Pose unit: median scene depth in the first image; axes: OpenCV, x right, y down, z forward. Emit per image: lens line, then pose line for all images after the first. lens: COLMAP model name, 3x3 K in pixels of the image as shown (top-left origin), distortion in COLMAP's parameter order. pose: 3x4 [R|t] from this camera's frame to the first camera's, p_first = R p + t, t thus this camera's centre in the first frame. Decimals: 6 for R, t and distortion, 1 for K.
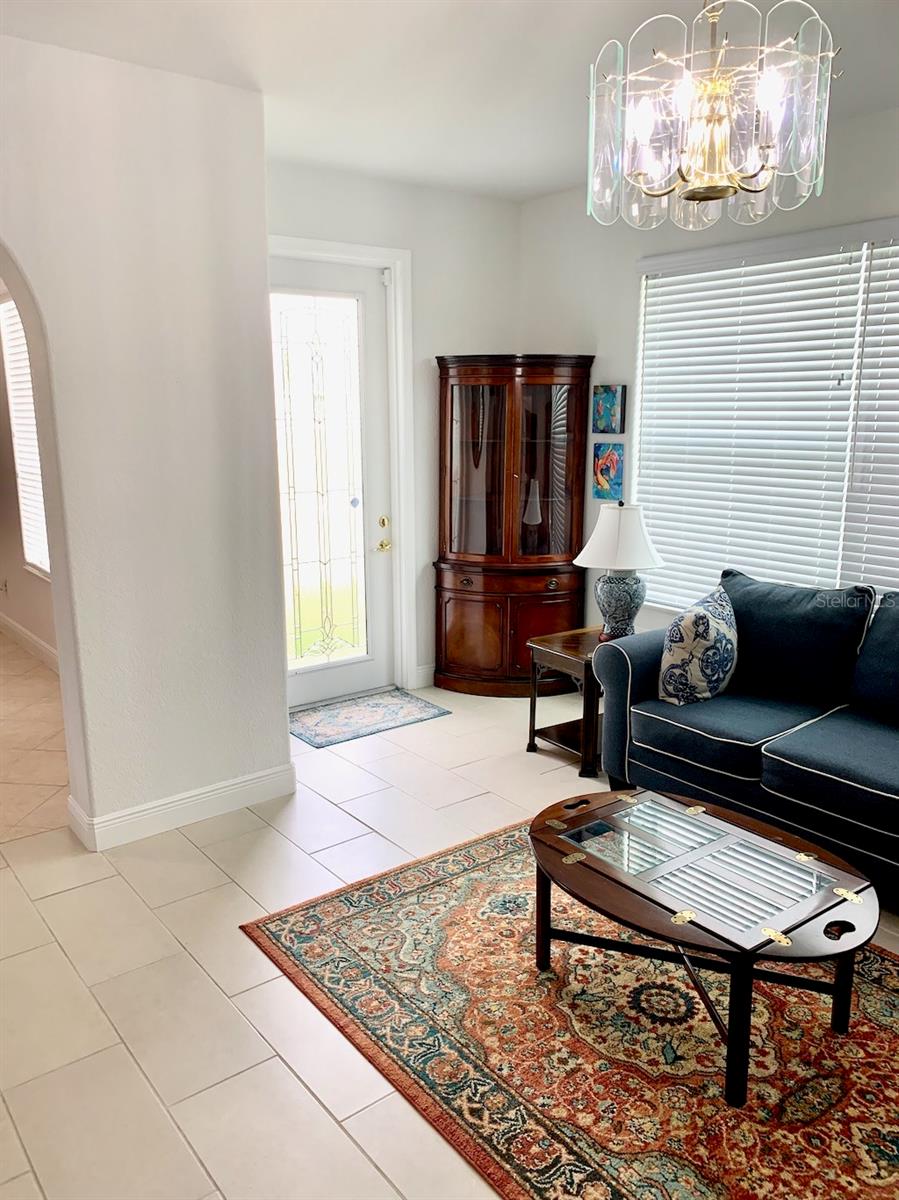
lens RADIAL K [[906.2, 0, 449.5], [0, 906.2, 600.0], [0, 0, 1]] dist [0.014148, -0.008987]
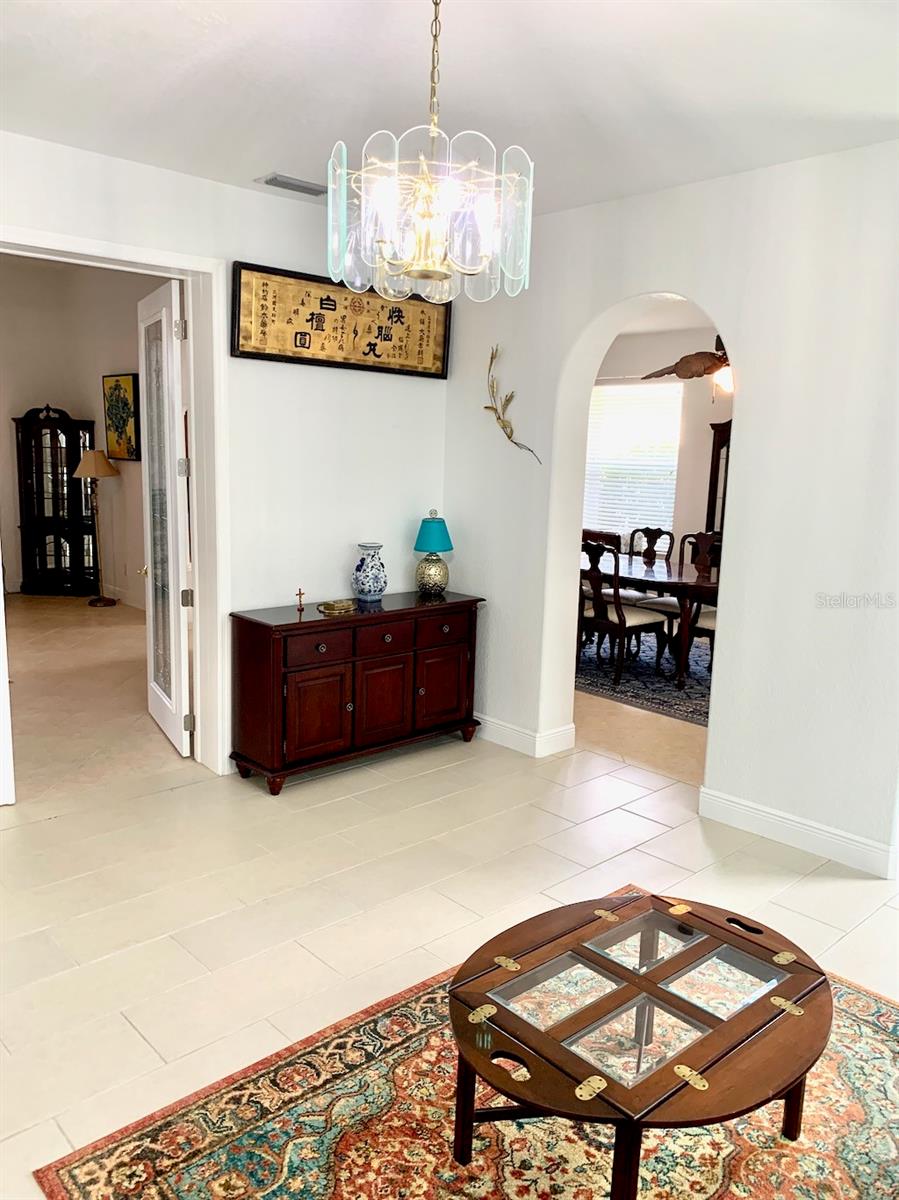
lens RADIAL K [[906.2, 0, 449.5], [0, 906.2, 600.0], [0, 0, 1]] dist [0.014148, -0.008987]
pose [[0.095884, 0.170447, -0.980691, 1.246923], [-0.235435, 0.961158, 0.144033, -0.173253], [0.967149, 0.217079, 0.132289, 0.774137]]
